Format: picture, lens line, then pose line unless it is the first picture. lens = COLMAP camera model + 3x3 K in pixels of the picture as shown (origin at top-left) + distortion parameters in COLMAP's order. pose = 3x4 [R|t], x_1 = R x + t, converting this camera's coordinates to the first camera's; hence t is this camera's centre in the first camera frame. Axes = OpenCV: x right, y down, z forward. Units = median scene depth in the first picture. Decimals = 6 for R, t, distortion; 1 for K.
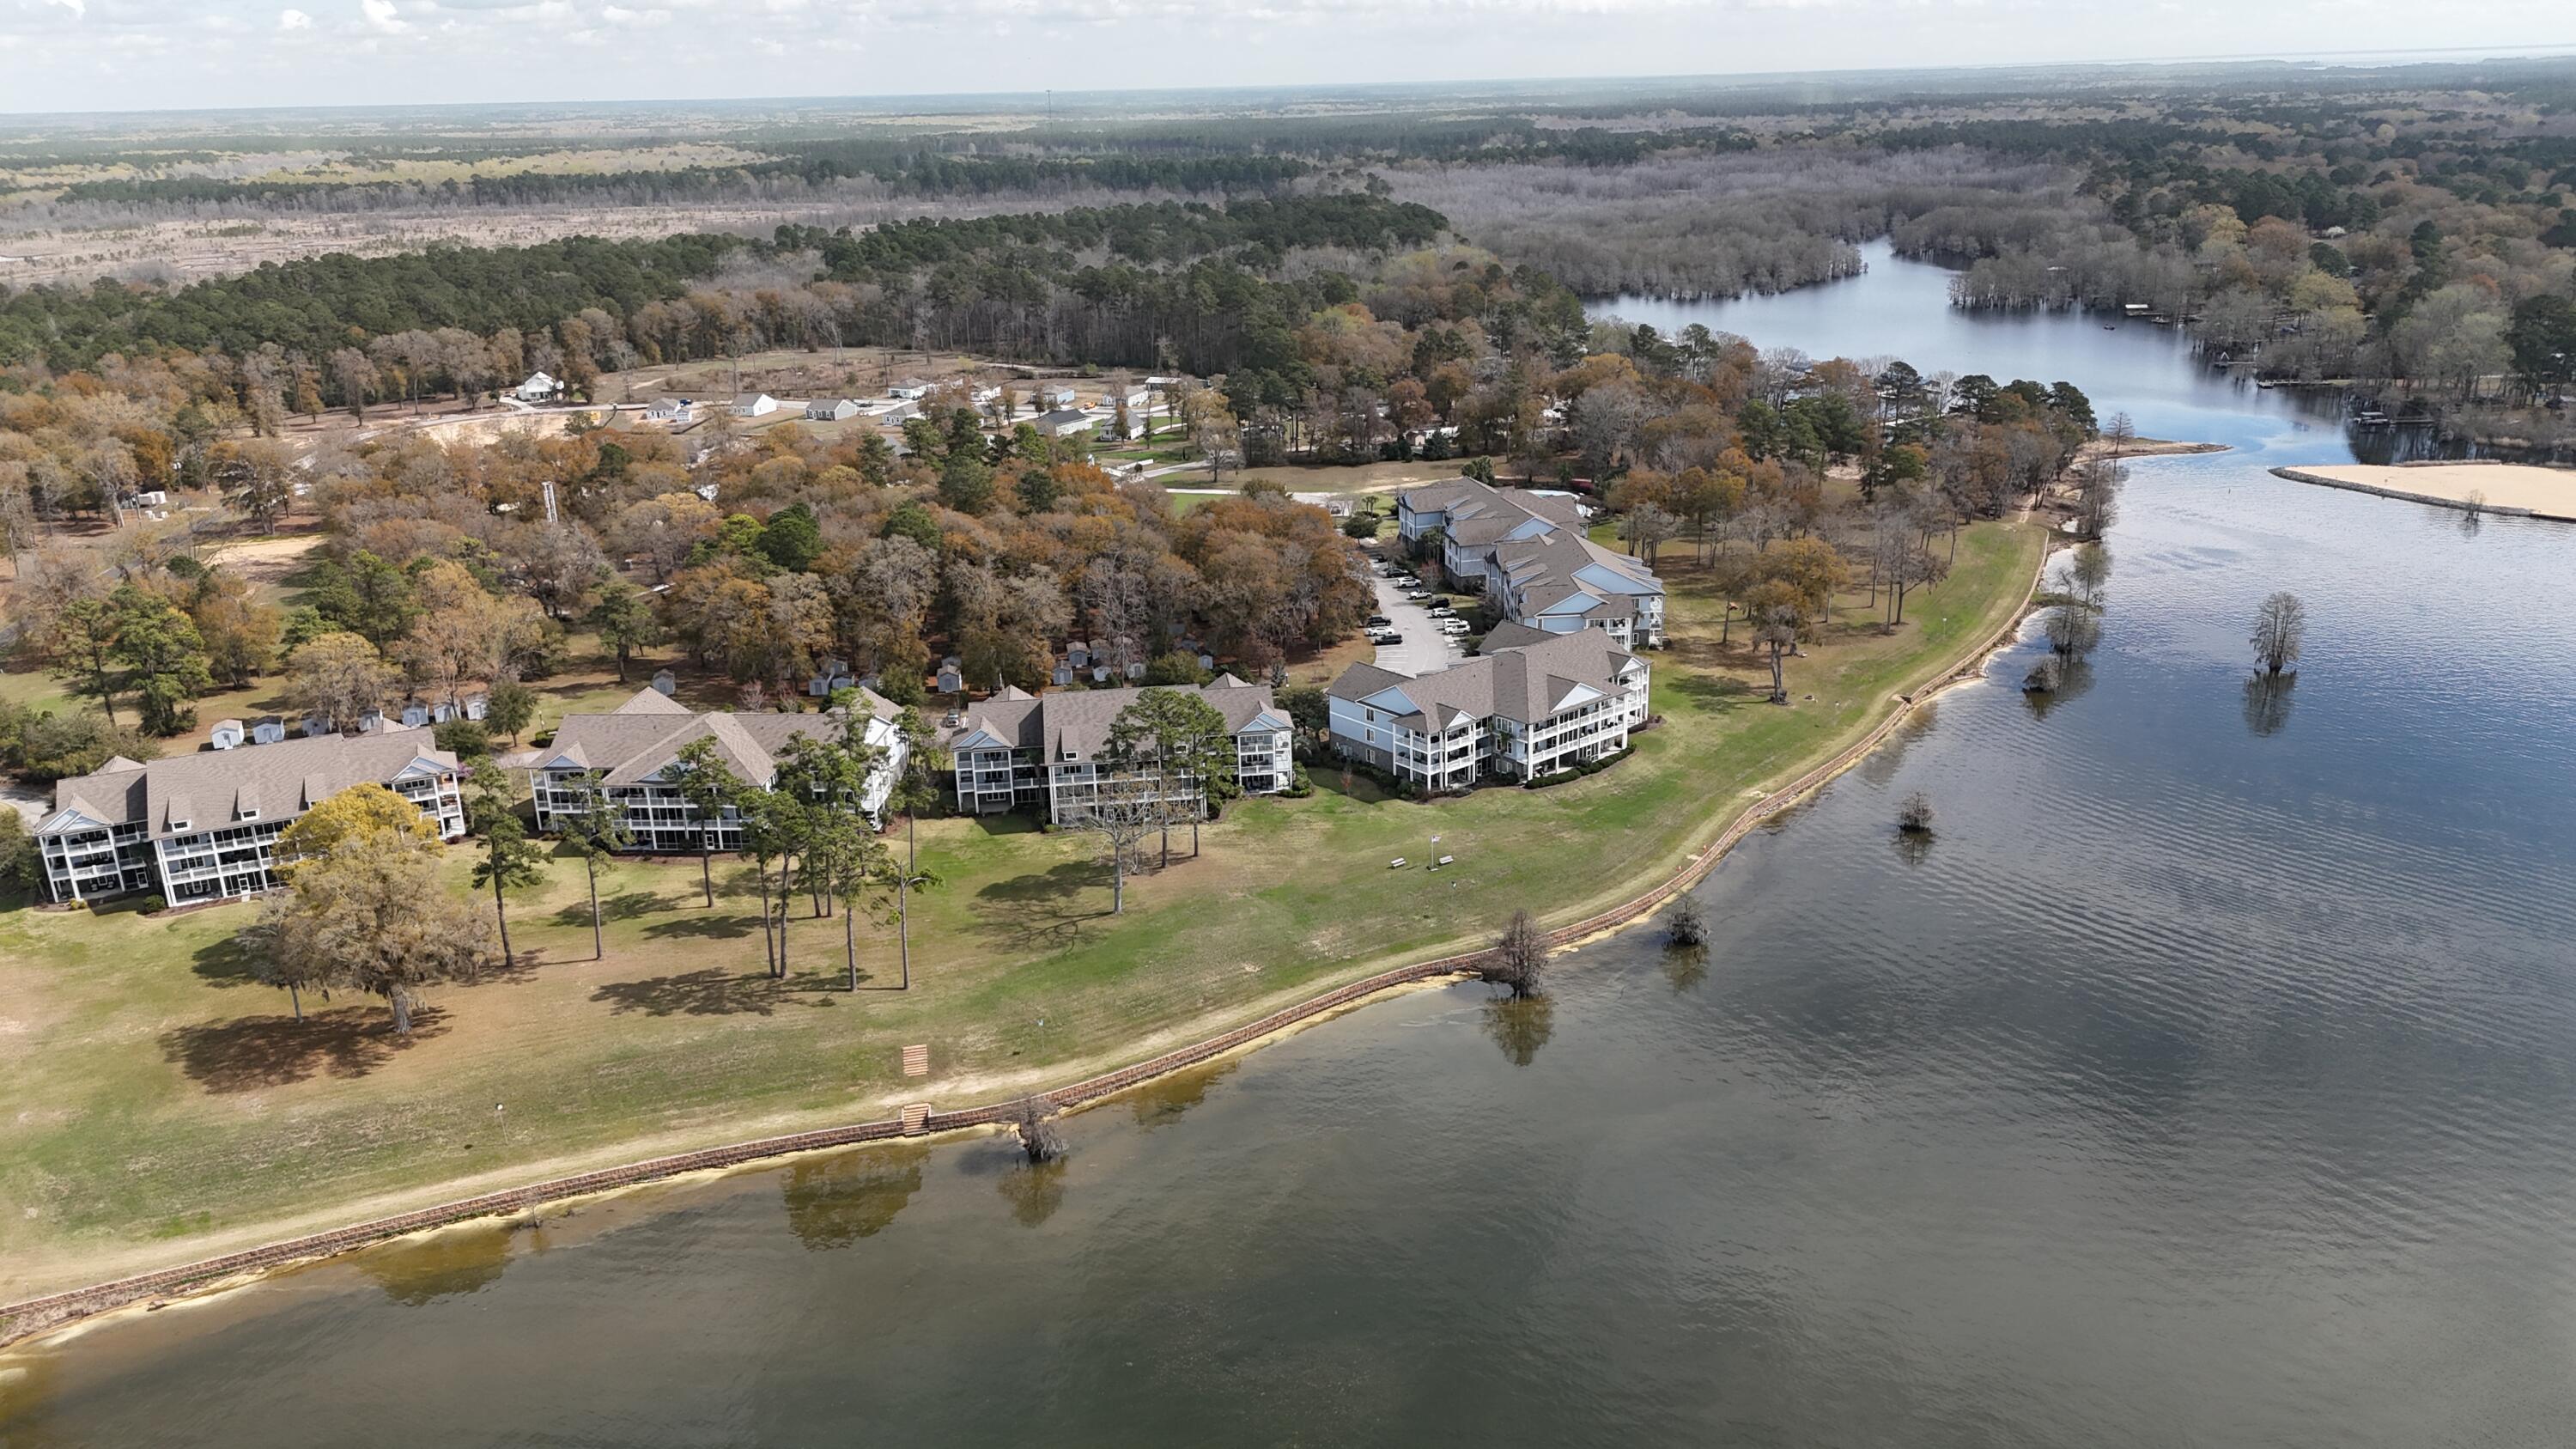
lens RADIAL K [[1827.7, 0, 1285.1], [0, 1827.7, 703.0], [0, 0, 1]] dist [-0.013716, -0.011160]
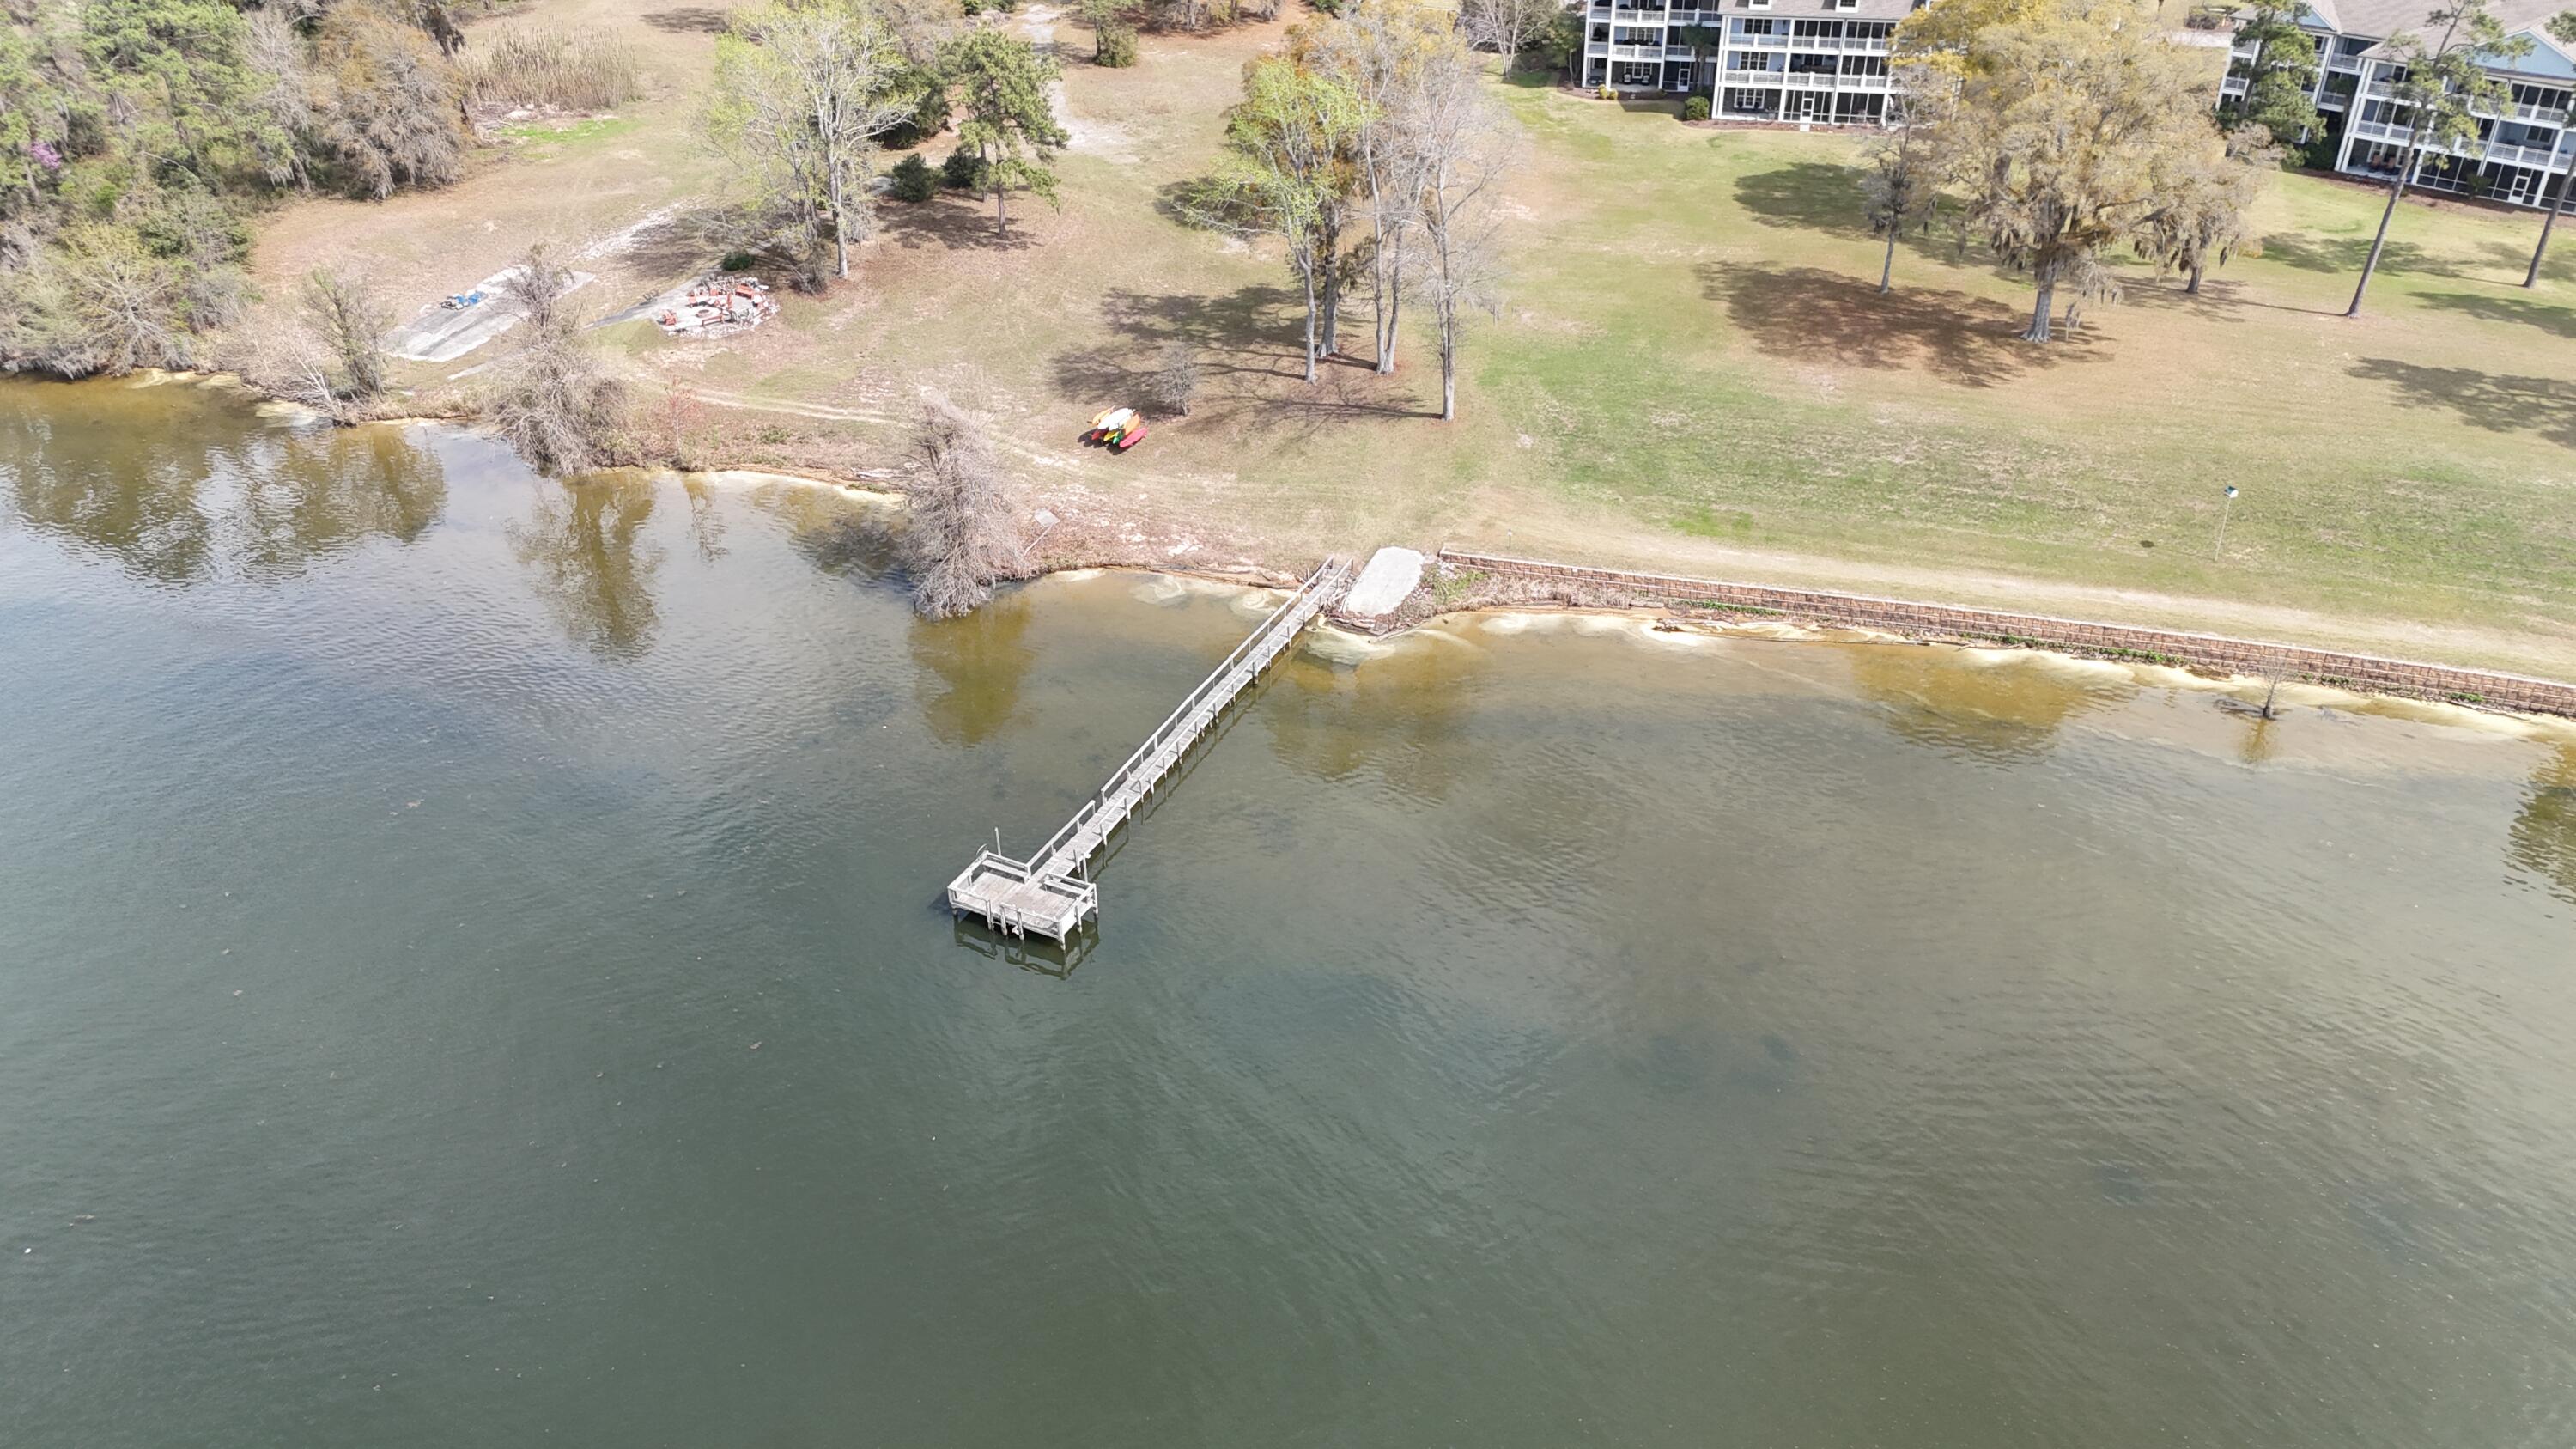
lens RADIAL K [[1827.7, 0, 1292.3], [0, 1827.7, 729.4], [0, 0, 1]] dist [-0.013716, -0.011160]
pose [[0.750258, 0.366844, -0.550035, -0.279151], [-0.184976, 0.915188, 0.358071, 0.124555], [0.634742, -0.166902, 0.754484, 0.327316]]
